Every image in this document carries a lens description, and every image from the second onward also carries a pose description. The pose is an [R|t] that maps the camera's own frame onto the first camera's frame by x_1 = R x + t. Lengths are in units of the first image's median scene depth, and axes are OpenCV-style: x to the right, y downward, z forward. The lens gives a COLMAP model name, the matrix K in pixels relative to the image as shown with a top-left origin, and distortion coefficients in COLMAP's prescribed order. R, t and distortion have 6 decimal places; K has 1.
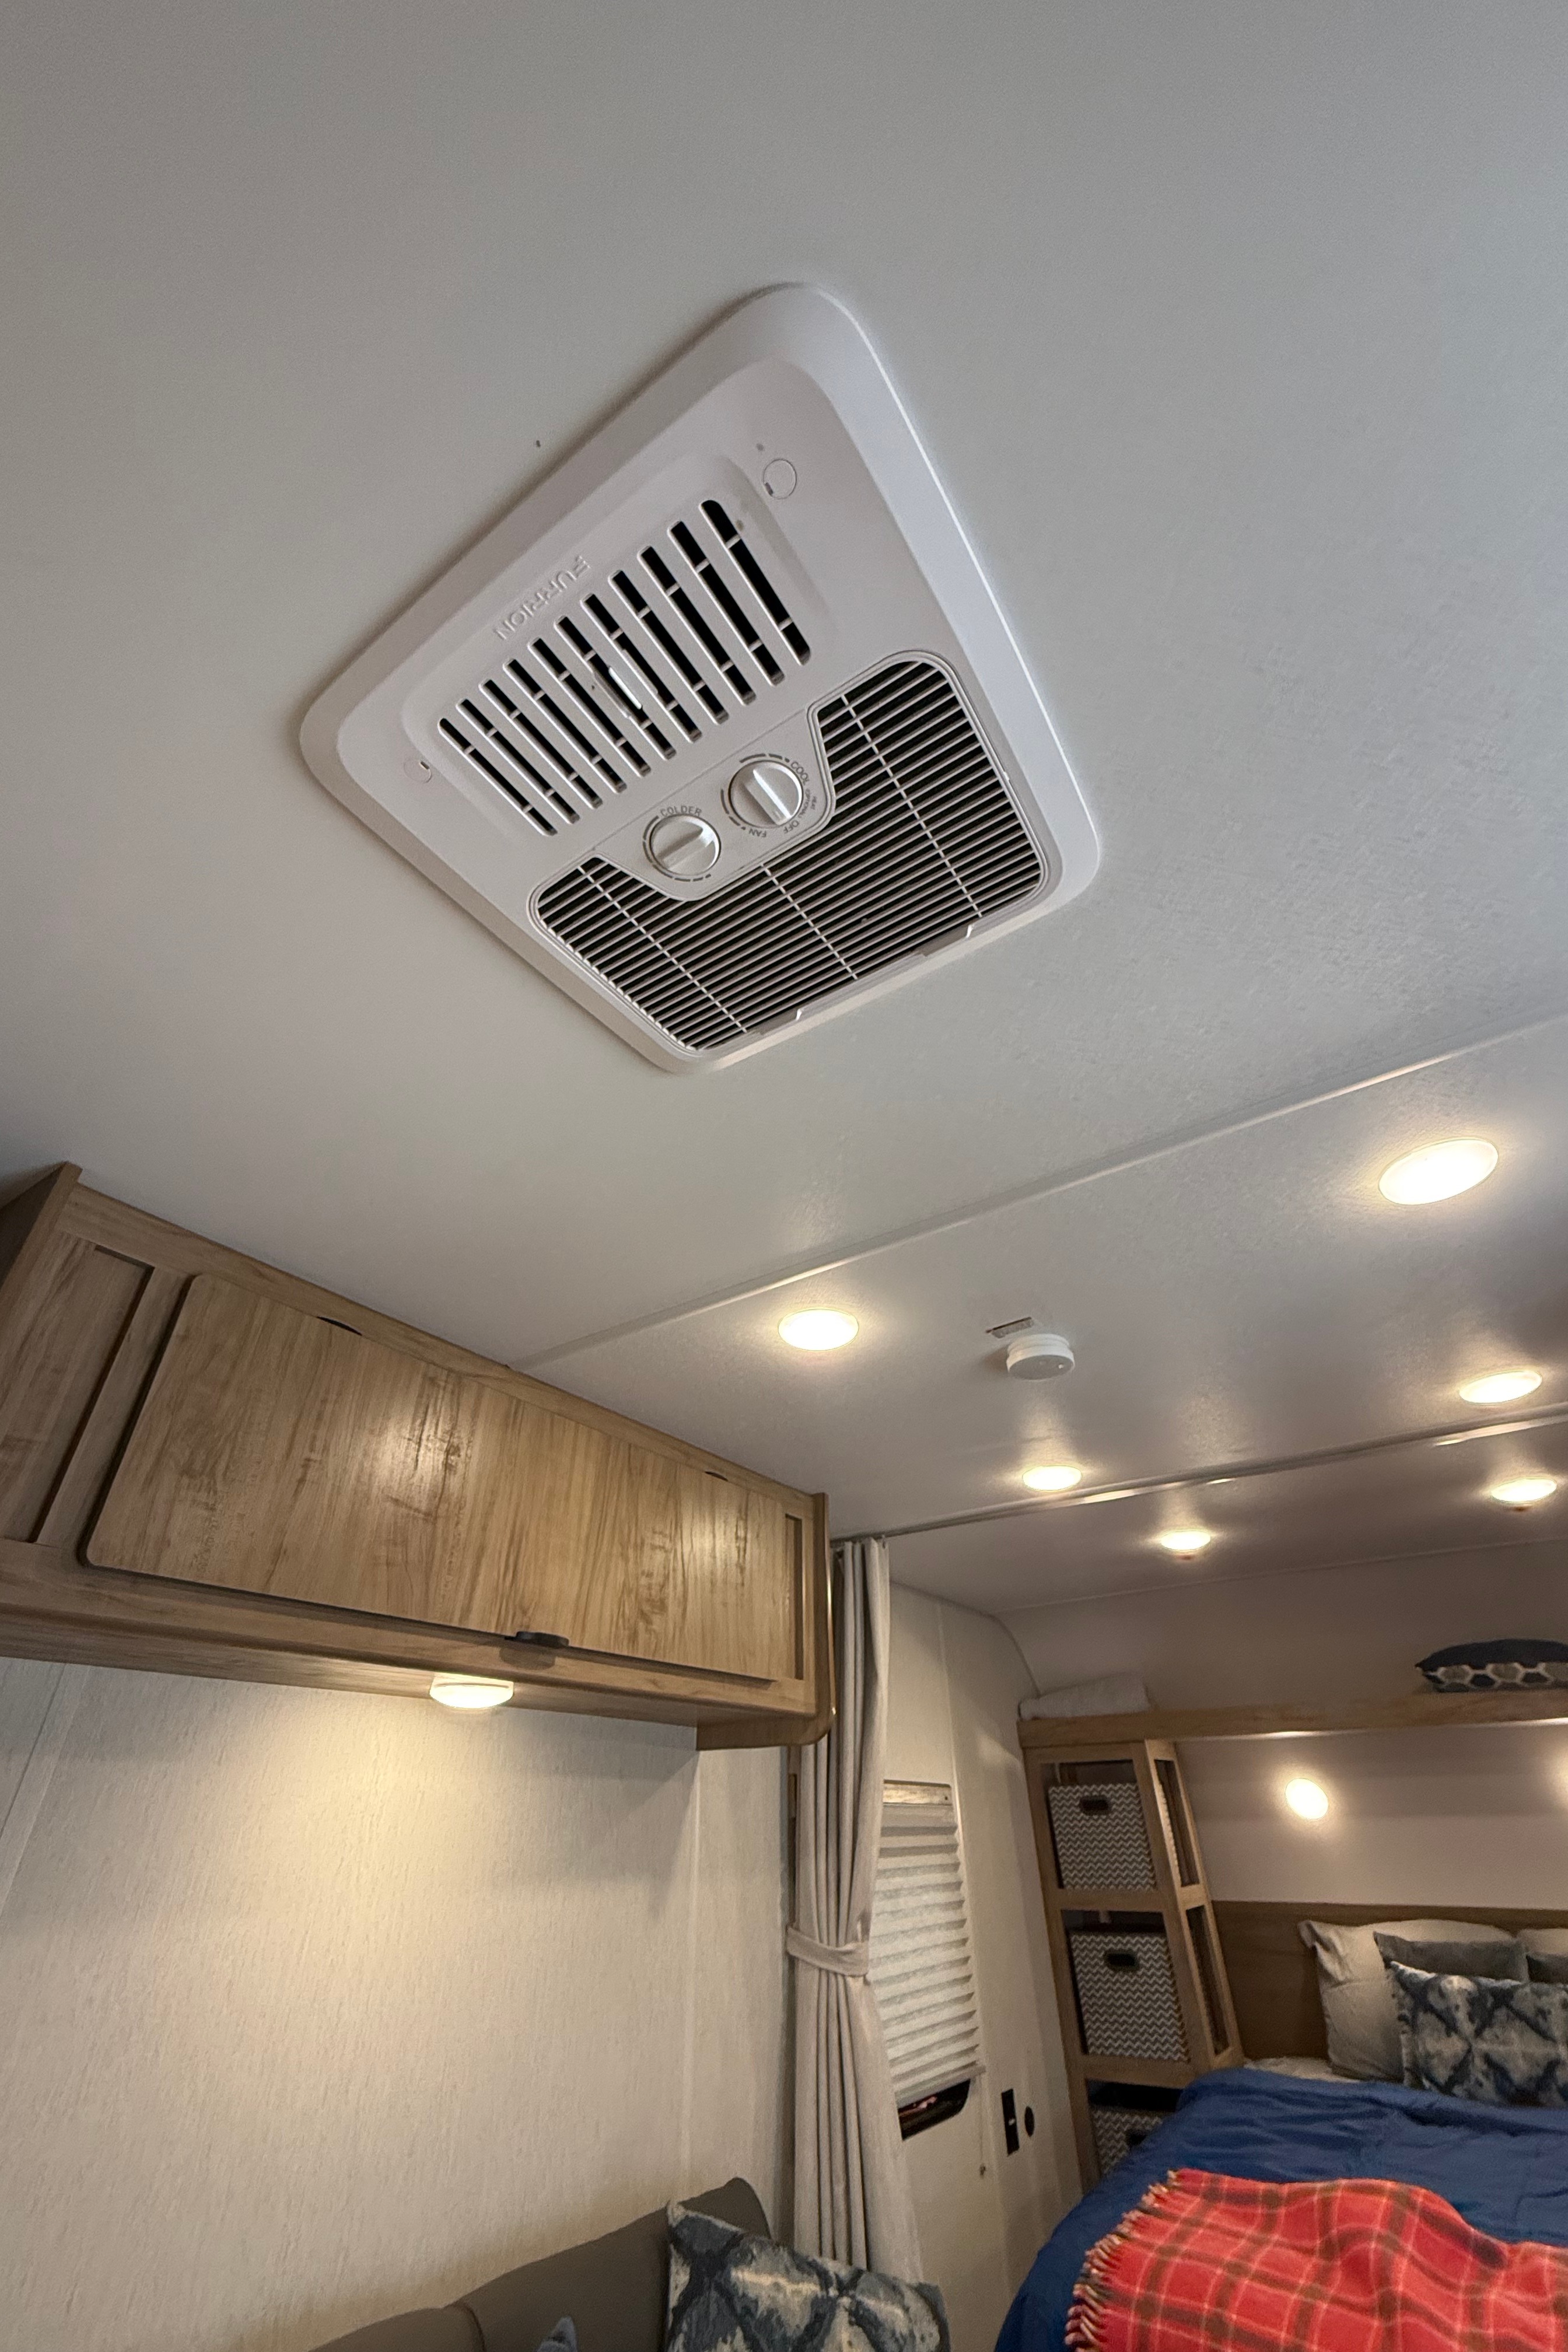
lens RADIAL K [[937.6, 0, 781.1], [0, 937.6, 1170.7], [0, 0, 1]] dist [-0.000378, 0.000437]
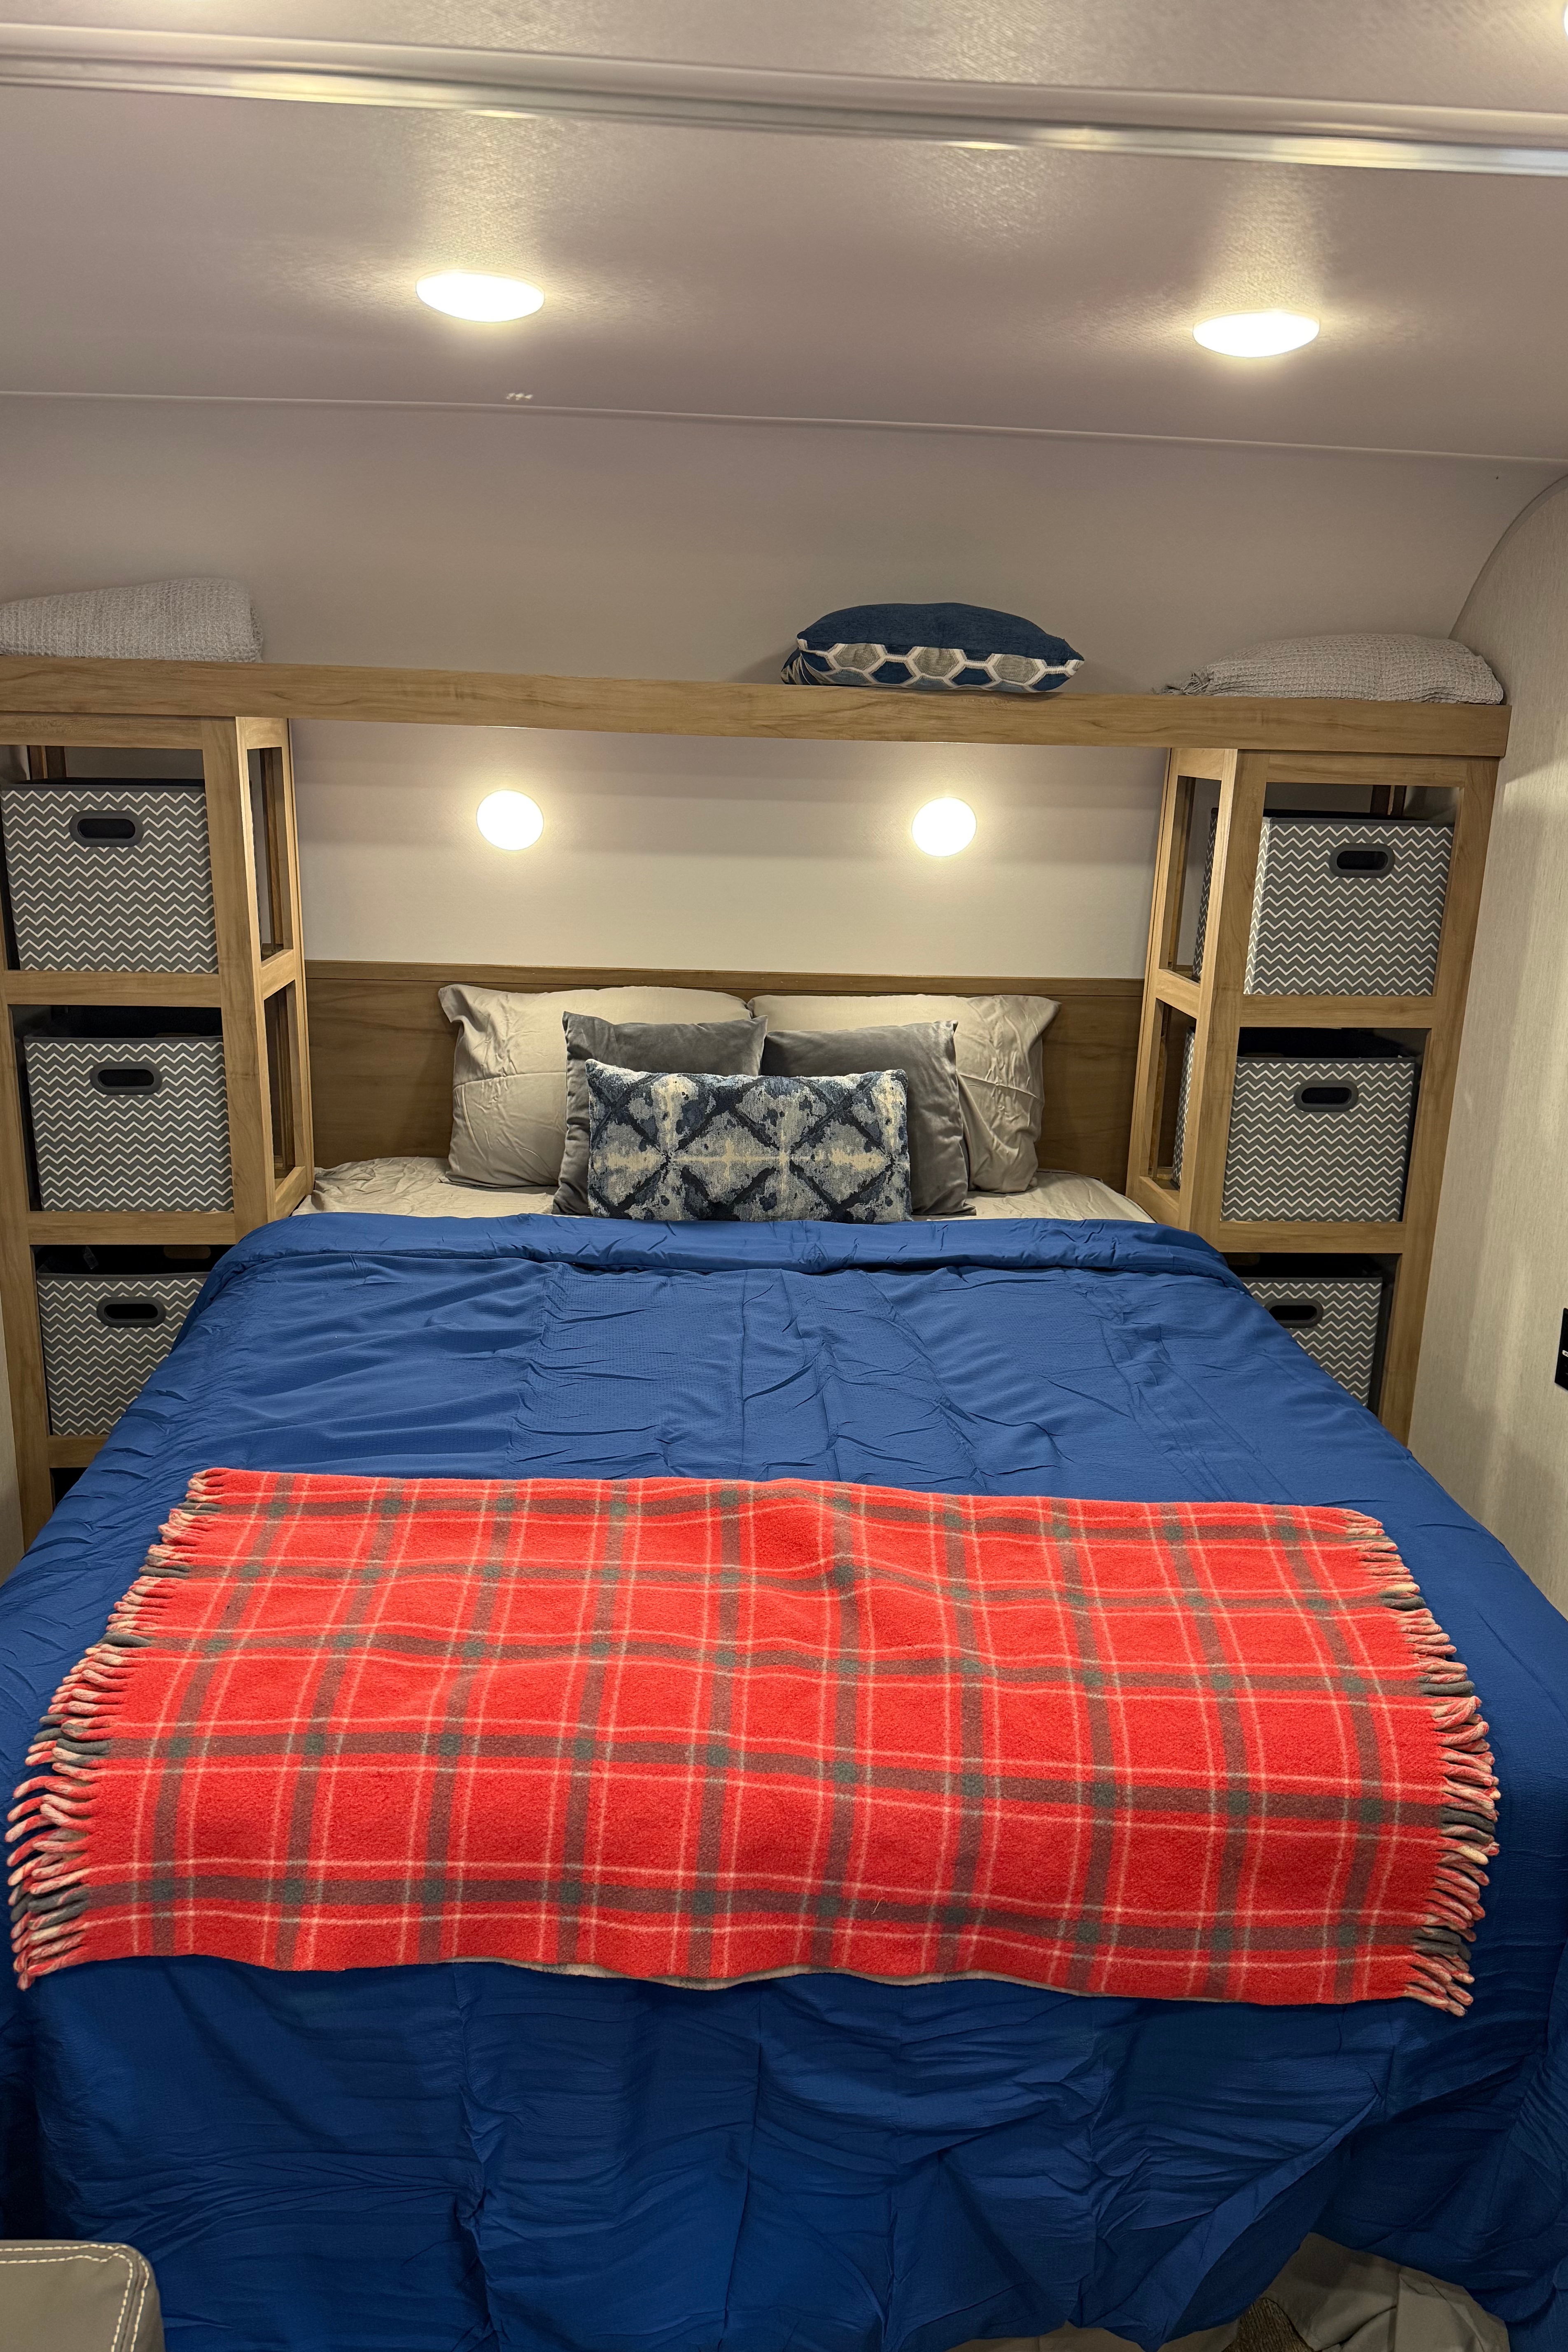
lens RADIAL K [[1650.5, 0, 769.7], [0, 1650.5, 1185.5], [0, 0, 1]] dist [0.167786, -0.270989]
pose [[0.779766, -0.139033, 0.610439, 0.066487], [-0.389016, 0.656362, 0.646417, 0.146405], [-0.490542, -0.741524, 0.457723, 0.383736]]
